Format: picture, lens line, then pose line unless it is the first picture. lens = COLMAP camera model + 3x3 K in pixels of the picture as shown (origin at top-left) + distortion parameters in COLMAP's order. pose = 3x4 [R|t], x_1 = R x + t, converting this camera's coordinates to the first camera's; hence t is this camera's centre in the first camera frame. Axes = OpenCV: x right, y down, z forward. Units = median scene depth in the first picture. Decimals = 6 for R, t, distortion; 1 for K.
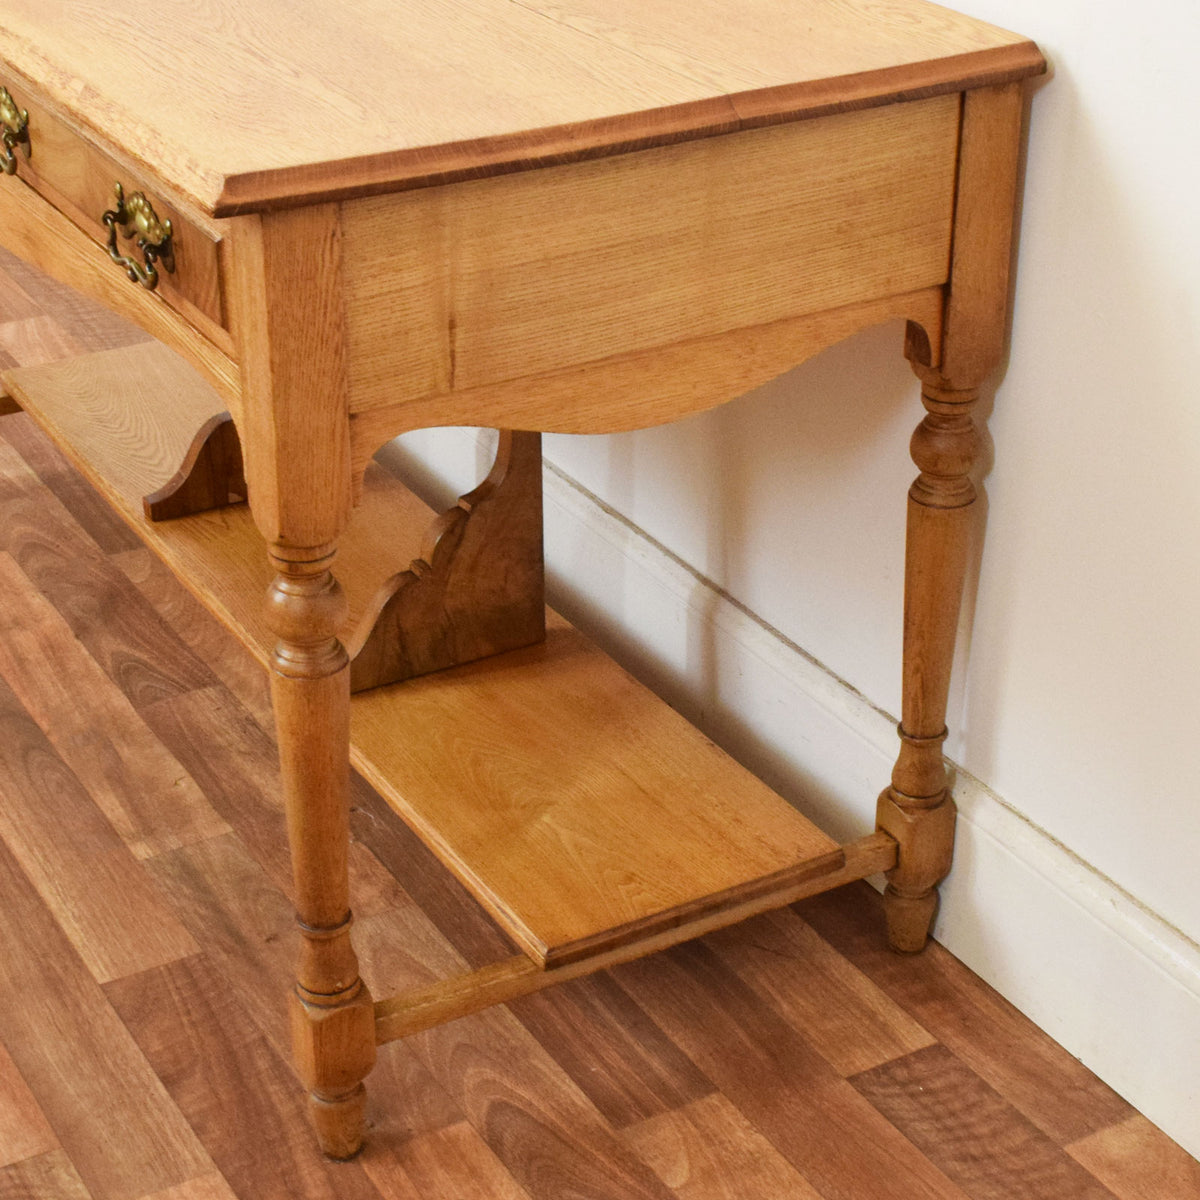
lens RADIAL K [[2502.5, 0, 600.0], [0, 2502.5, 600.0], [0, 0, 1]] dist [-0.048861, 0.266928]
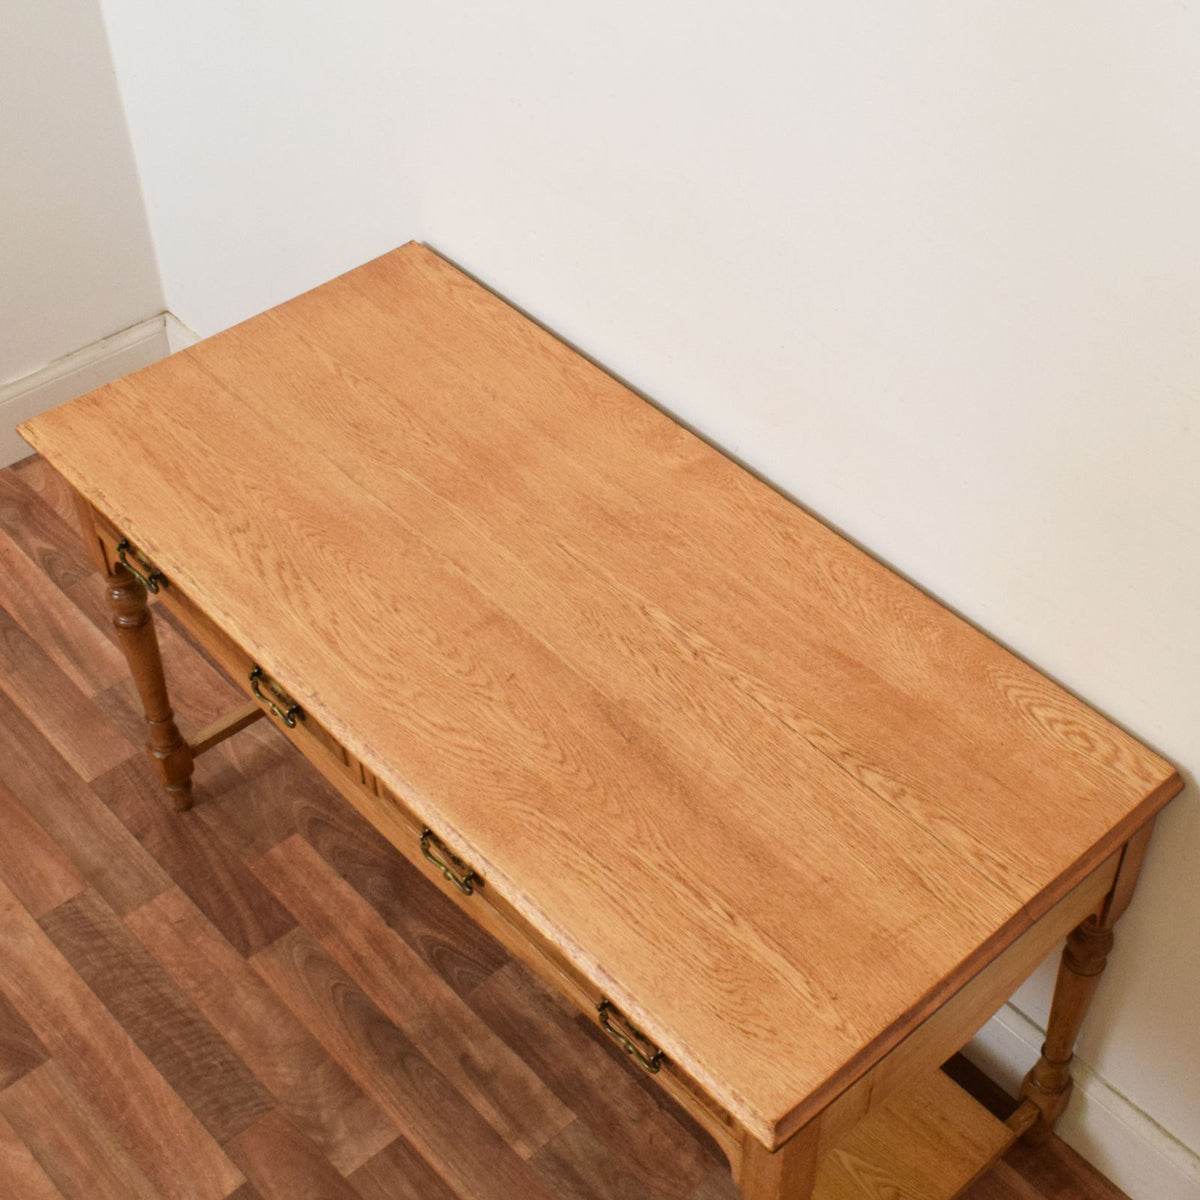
lens RADIAL K [[1870.5, 0, 753.2], [0, 1870.5, 499.7], [0, 0, 1]] dist [-0.030223, 0.011825]
pose [[0.967275, -0.145255, 0.208037, -0.251489], [0.089000, 0.962058, 0.257921, -0.606885], [-0.237608, -0.230965, 0.943503, 0.015879]]
